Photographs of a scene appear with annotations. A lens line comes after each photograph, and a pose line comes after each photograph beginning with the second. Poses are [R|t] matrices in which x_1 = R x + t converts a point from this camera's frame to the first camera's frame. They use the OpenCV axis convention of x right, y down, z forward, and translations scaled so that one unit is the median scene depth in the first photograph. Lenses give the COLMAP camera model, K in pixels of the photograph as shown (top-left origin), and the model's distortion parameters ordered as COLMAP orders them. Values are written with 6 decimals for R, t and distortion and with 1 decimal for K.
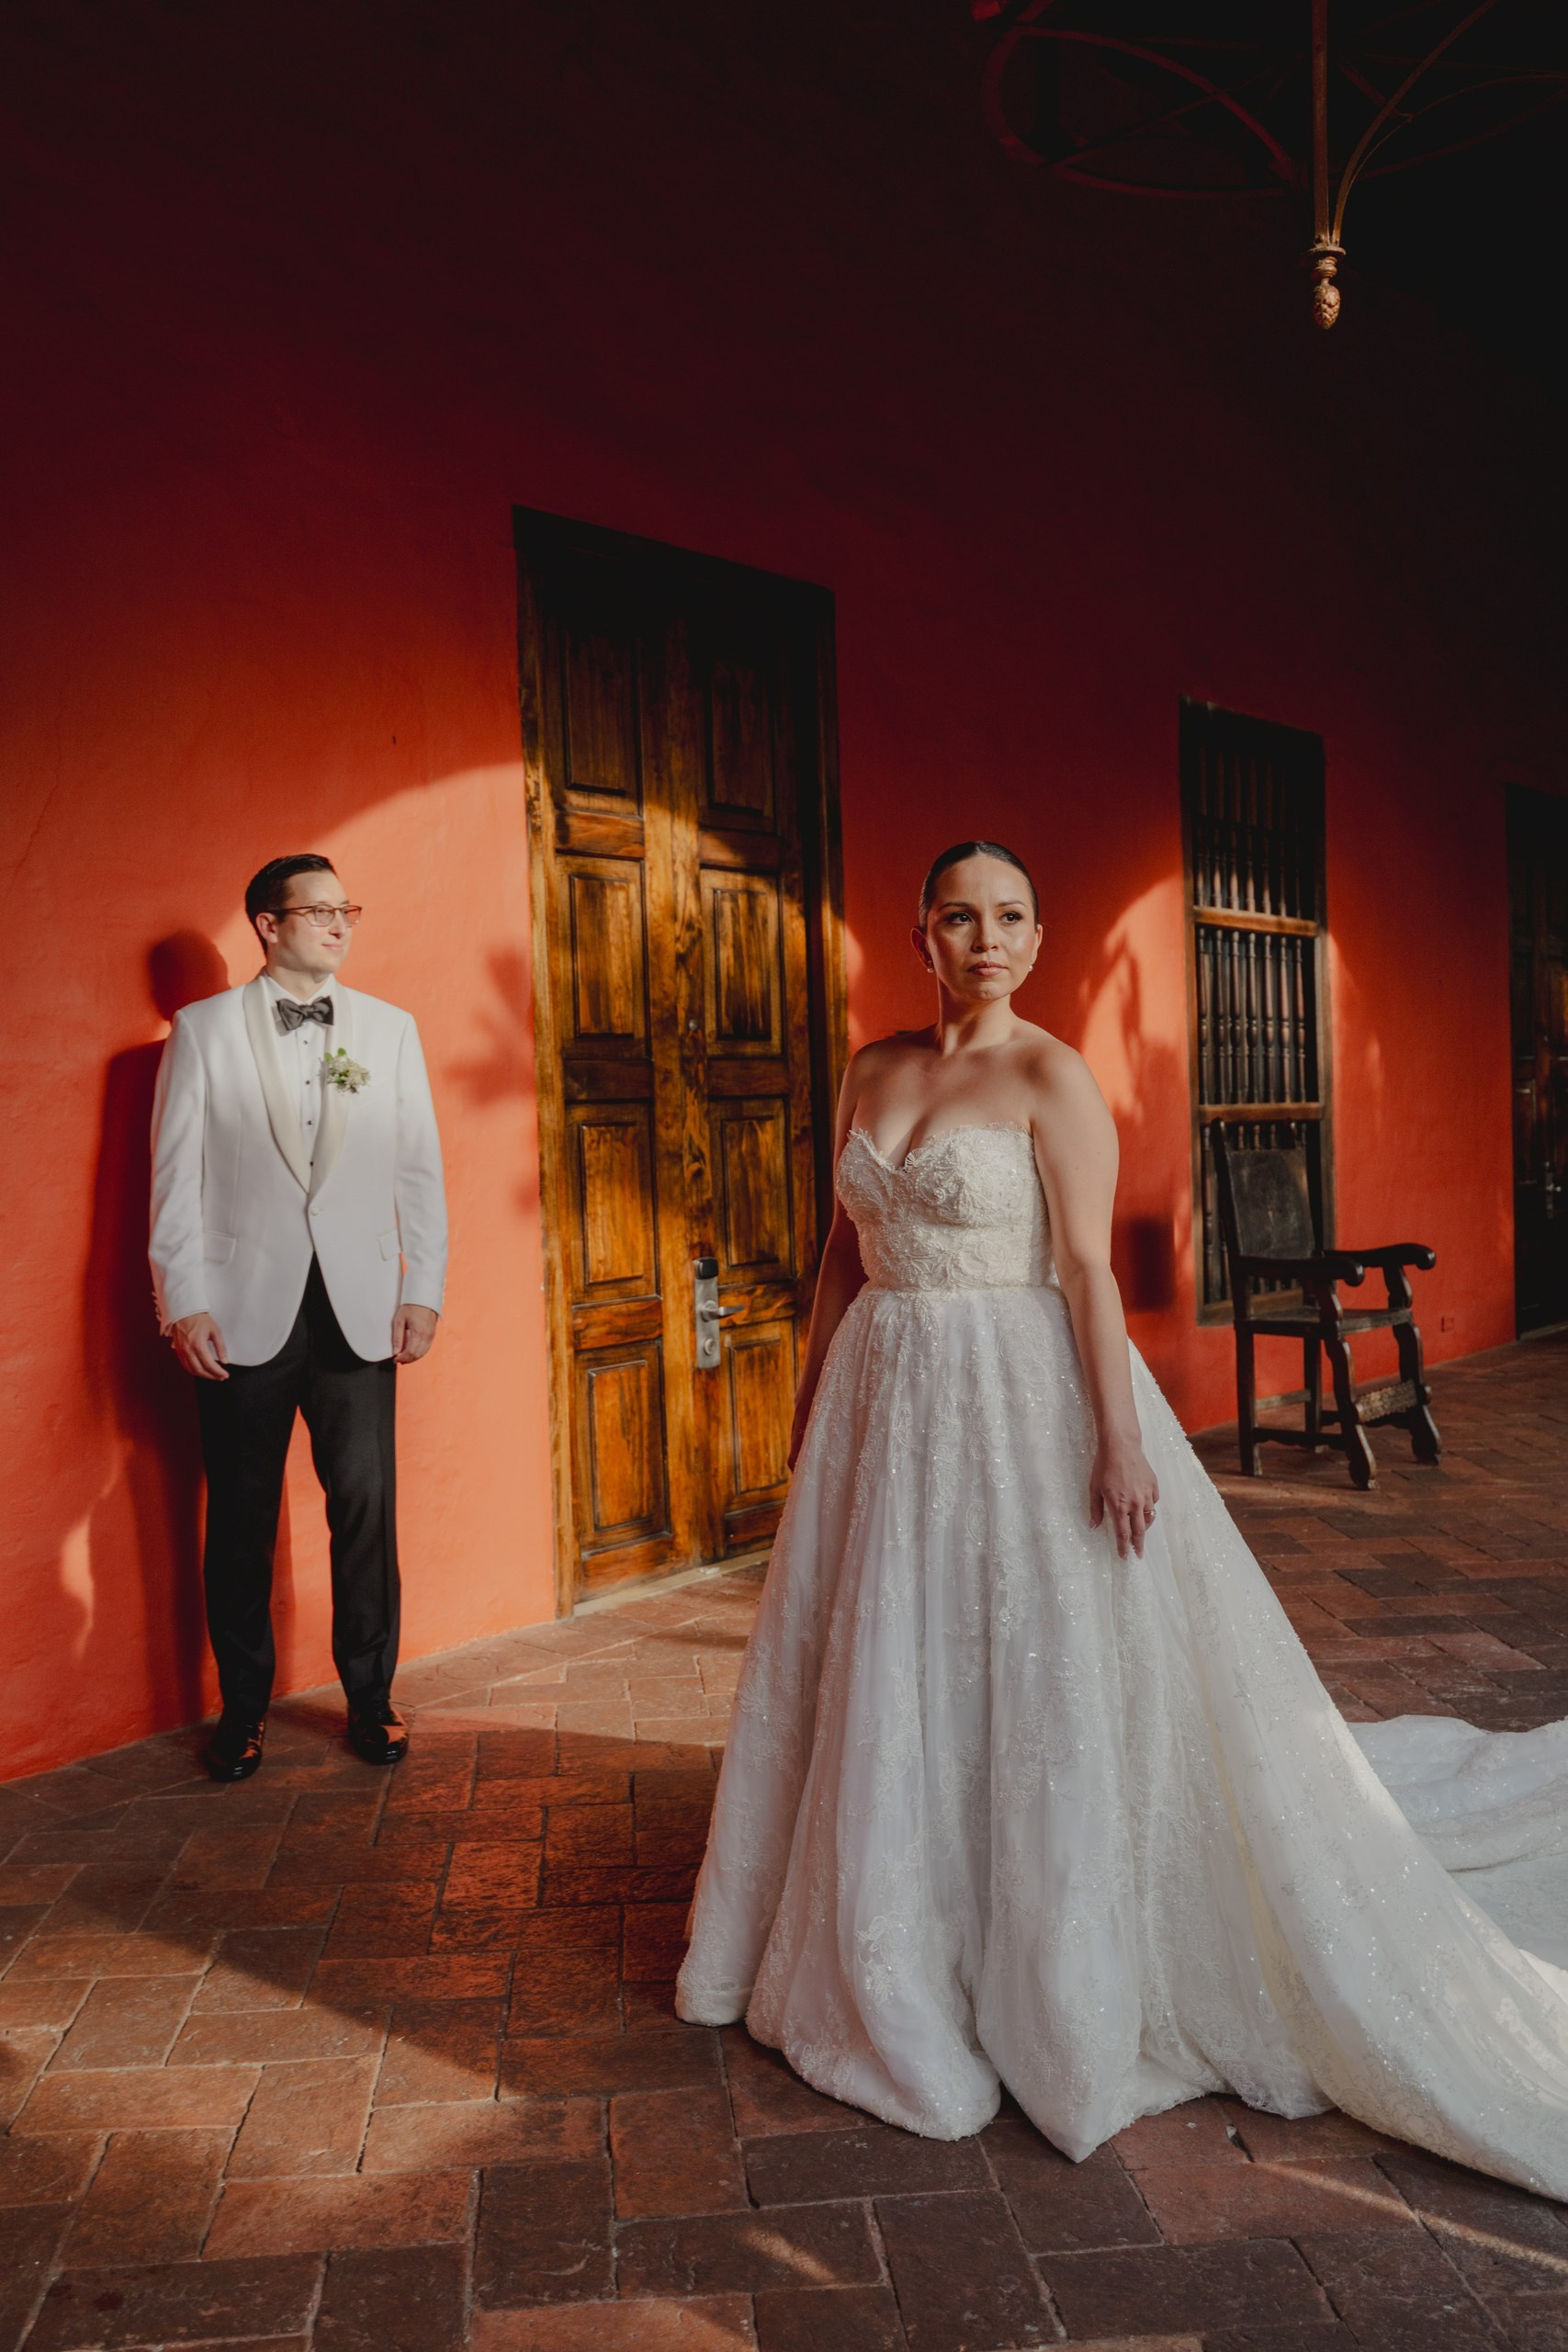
lens RADIAL K [[2057.6, 0, 784.0], [0, 2057.6, 1176.0], [0, 0, 1]] dist [-0.006552, -0.002867]
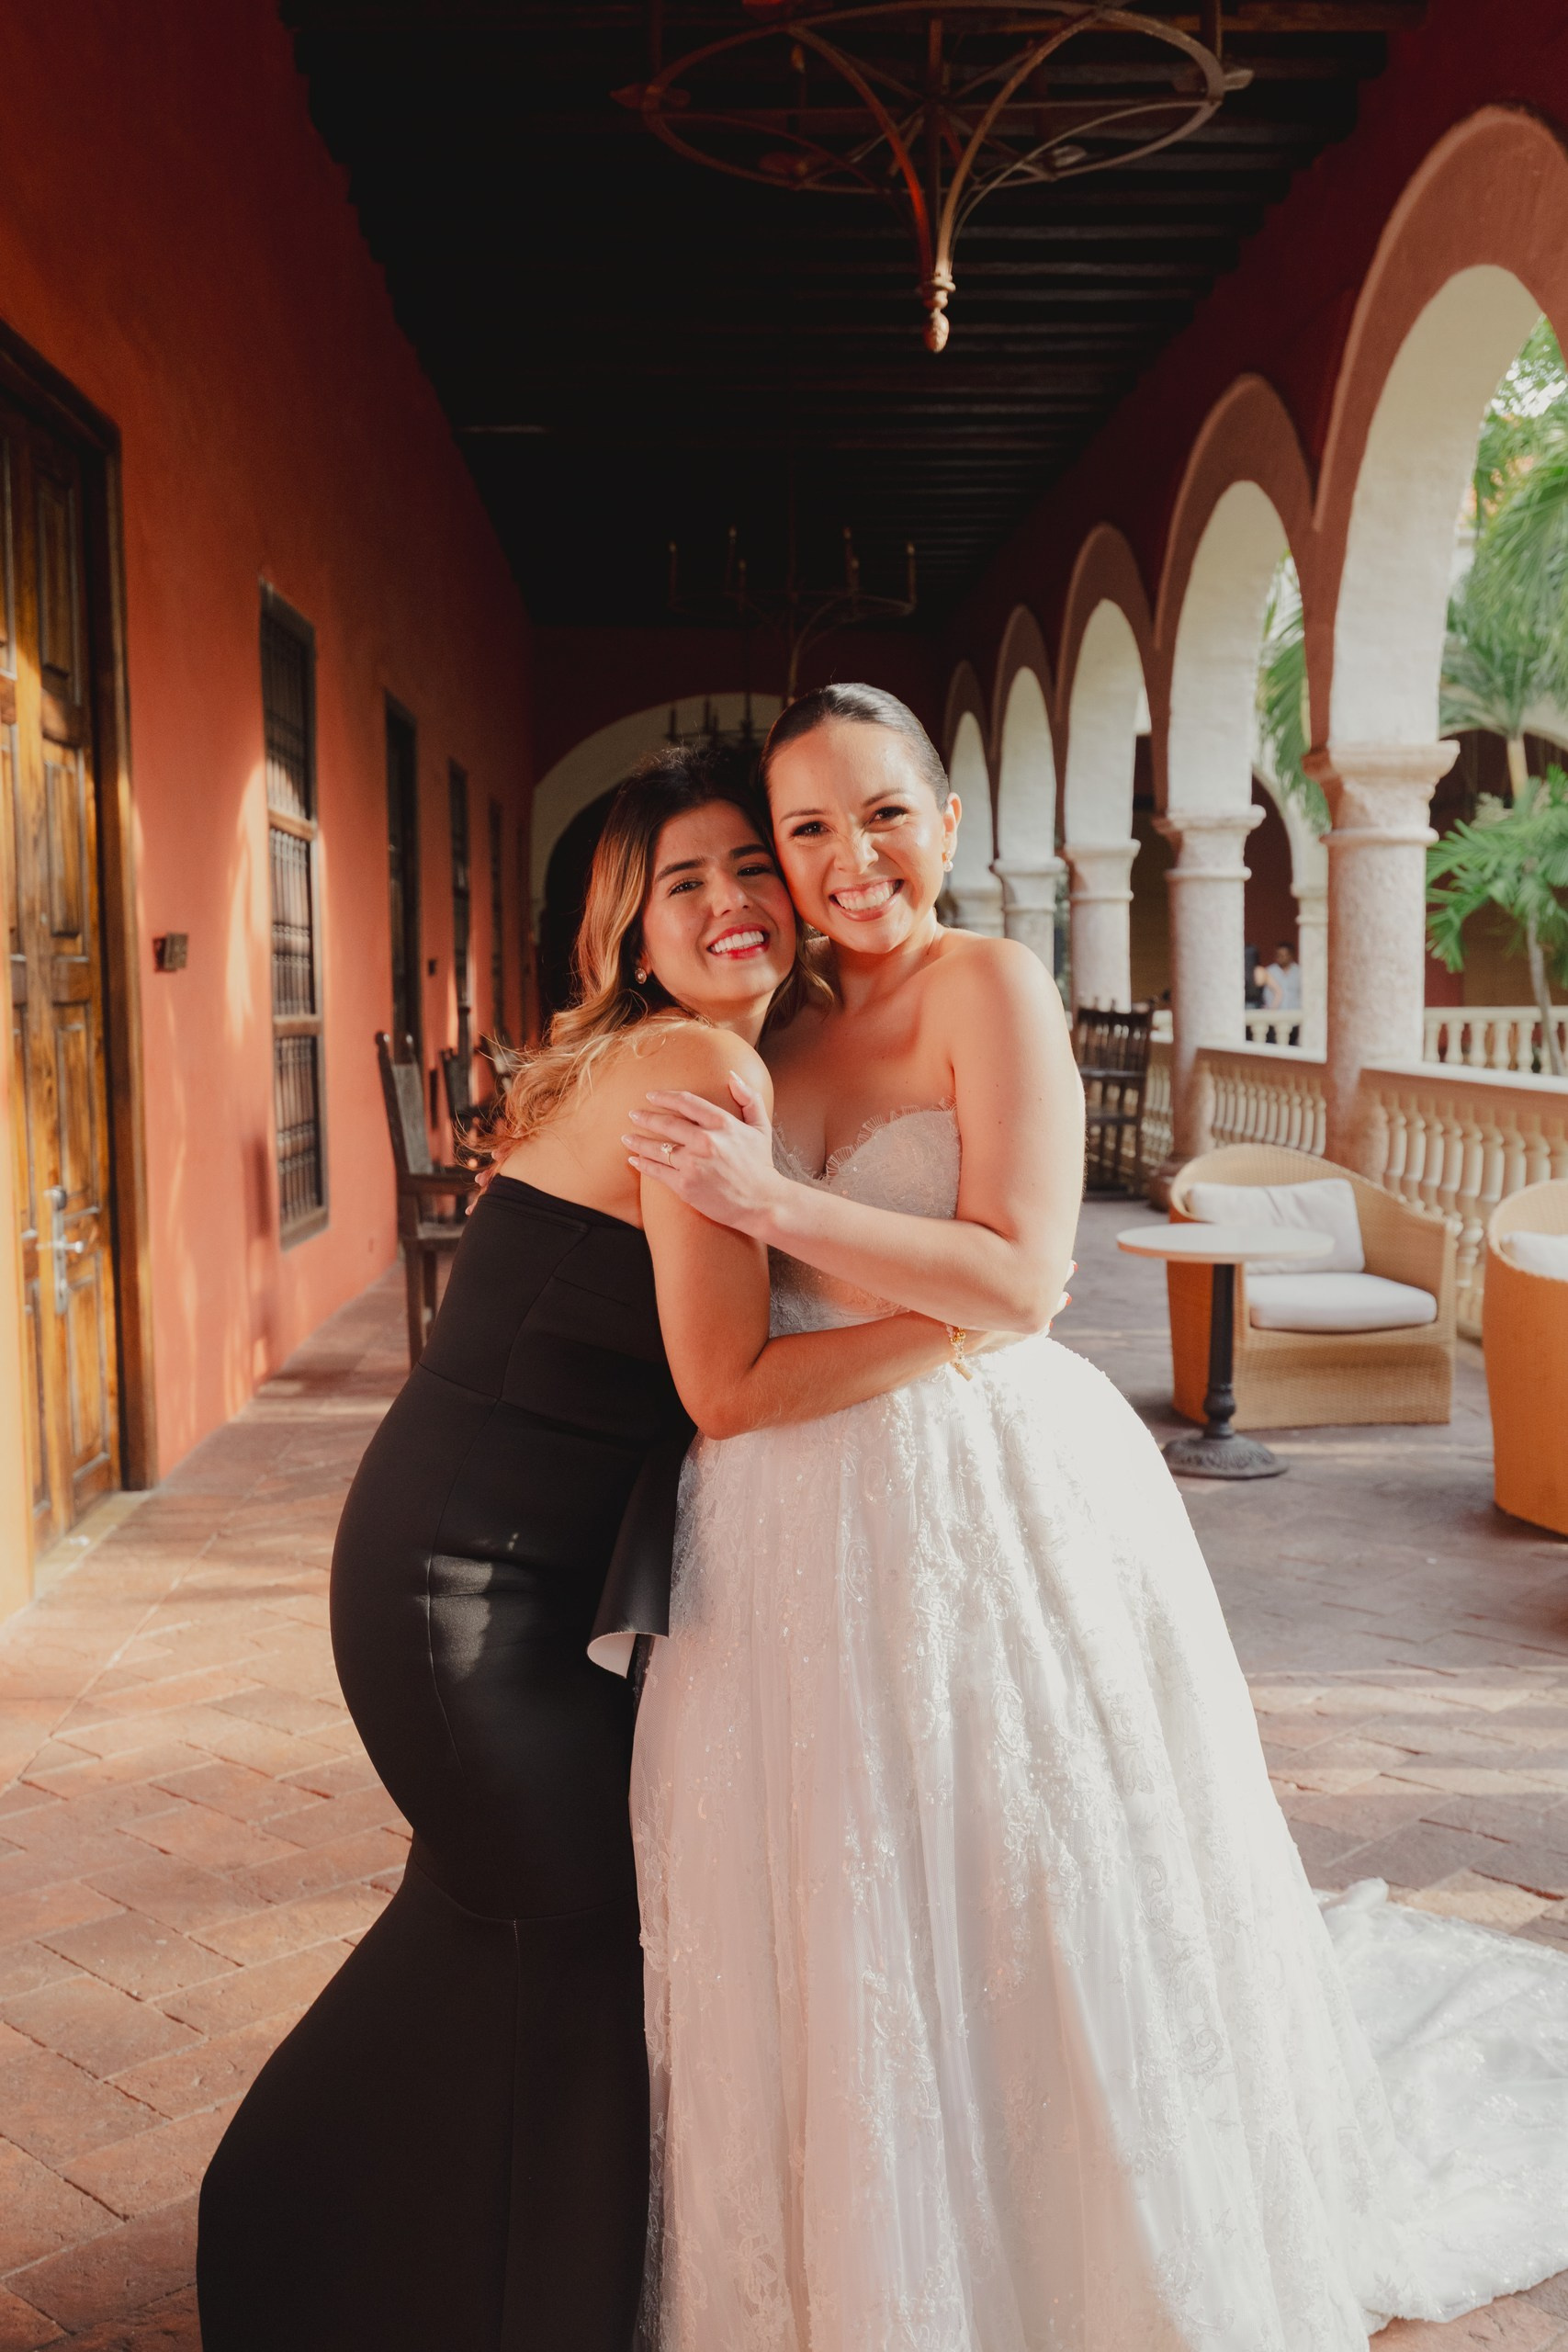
lens RADIAL K [[2452.9, 0, 784.0], [0, 2452.9, 1176.0], [0, 0, 1]] dist [0.012291, 0.013158]
pose [[0.744432, -0.028235, 0.667101, -0.706019], [0.007548, 0.999398, 0.033876, 0.003160], [-0.667656, -0.020183, 0.744197, 0.019993]]
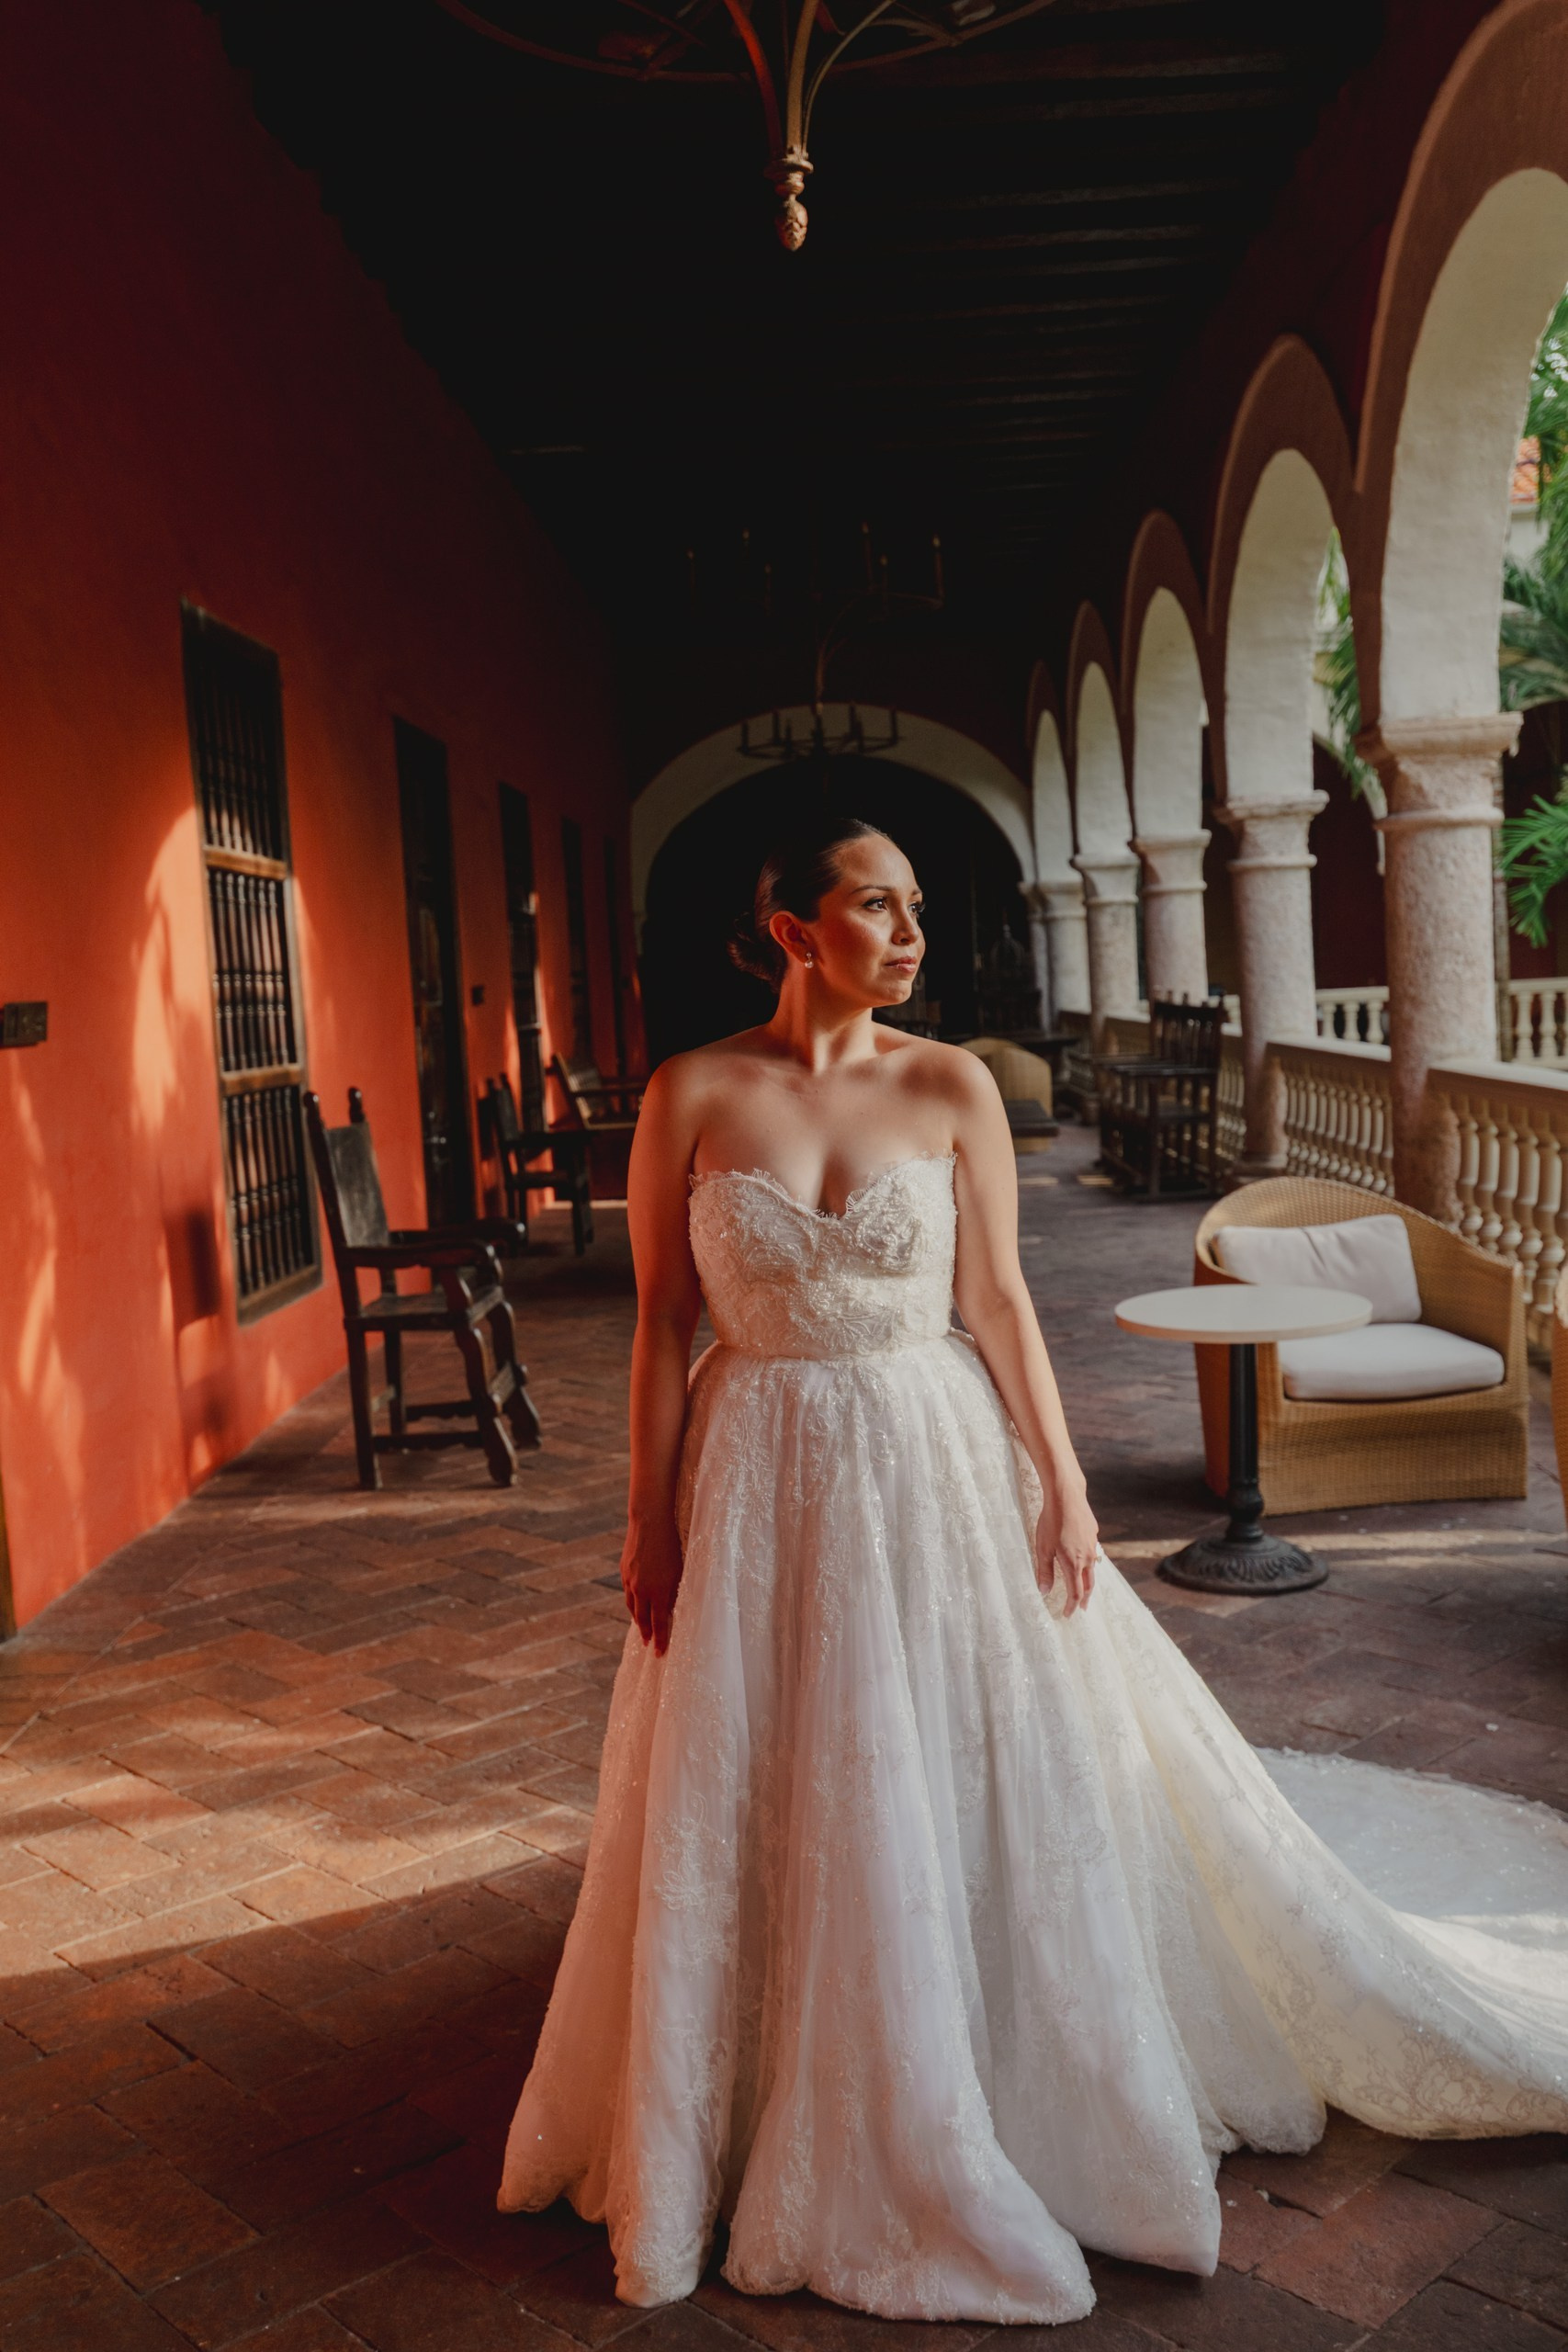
lens RADIAL K [[2222.6, 0, 760.1], [0, 2222.6, 1177.8], [0, 0, 1]] dist [-0.005966, 0.005207]
pose [[0.793789, -0.065948, 0.604607, -0.362956], [0.048136, 0.997798, 0.045637, -0.043083], [-0.606285, -0.007123, 0.795215, 0.209488]]
